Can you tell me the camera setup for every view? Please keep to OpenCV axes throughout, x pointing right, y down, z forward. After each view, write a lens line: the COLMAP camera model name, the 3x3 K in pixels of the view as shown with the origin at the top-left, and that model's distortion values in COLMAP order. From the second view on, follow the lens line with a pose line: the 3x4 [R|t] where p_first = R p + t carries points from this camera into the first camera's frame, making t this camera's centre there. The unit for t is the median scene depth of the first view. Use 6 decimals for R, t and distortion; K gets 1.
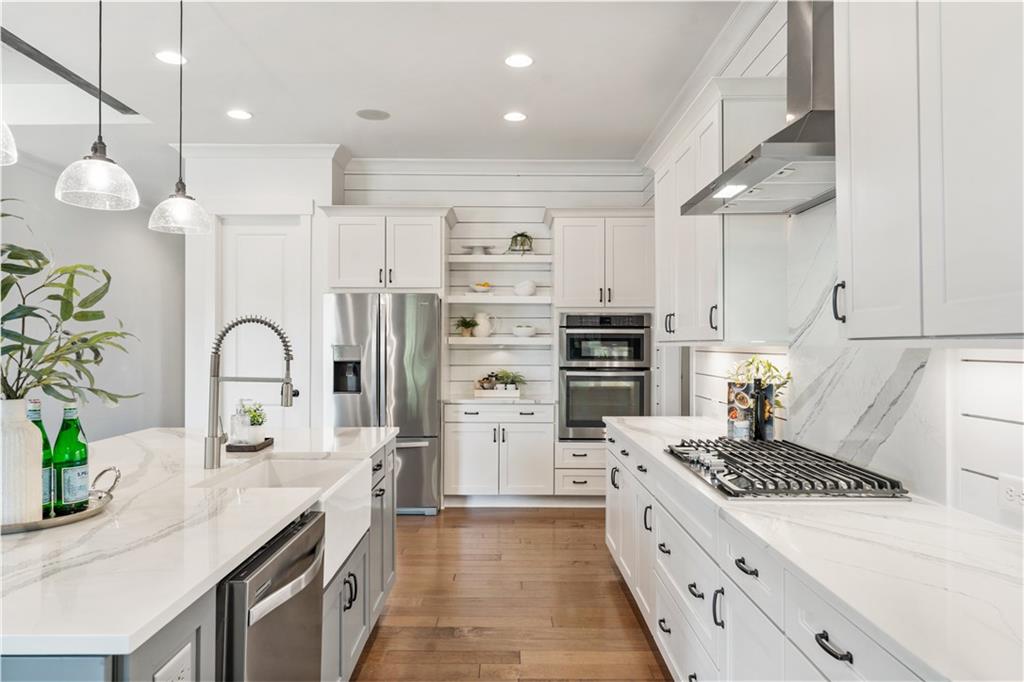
lens RADIAL K [[675.6, 0, 512.0], [0, 675.6, 341.0], [0, 0, 1]] dist [-0.001093, 0.000342]
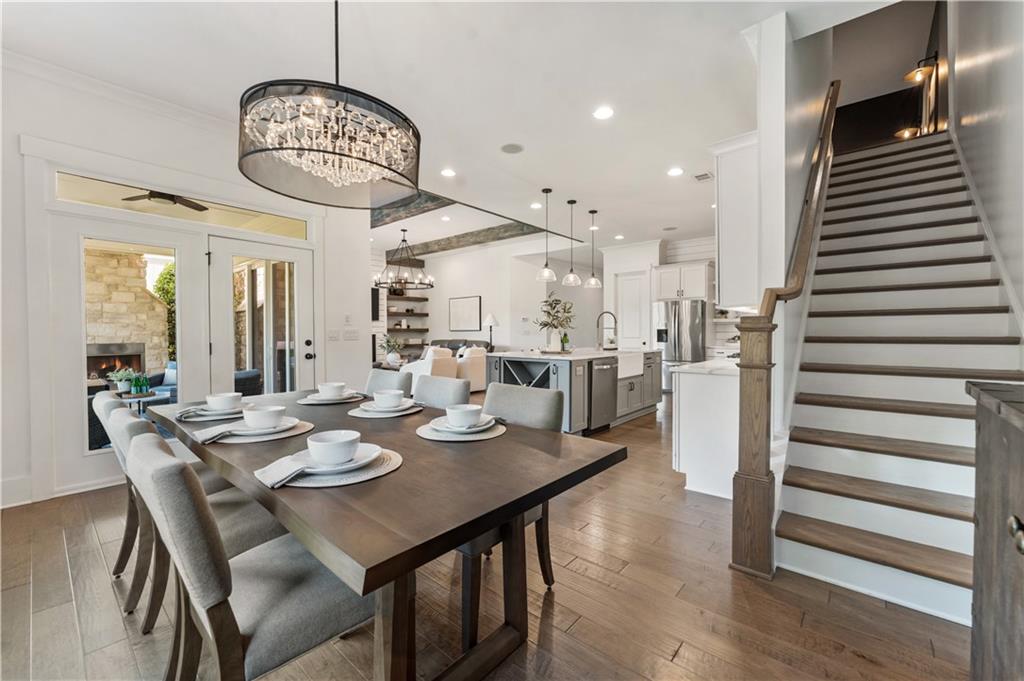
lens RADIAL K [[419.1, 0, 511.9], [0, 419.1, 329.3], [0, 0, 1]] dist [0.013167, -0.000117]
pose [[0.754049, -0.005372, -0.656796, 0.343442], [0.006456, 0.999979, -0.000766, 0.027903], [0.656786, -0.003663, 0.754068, -0.506074]]
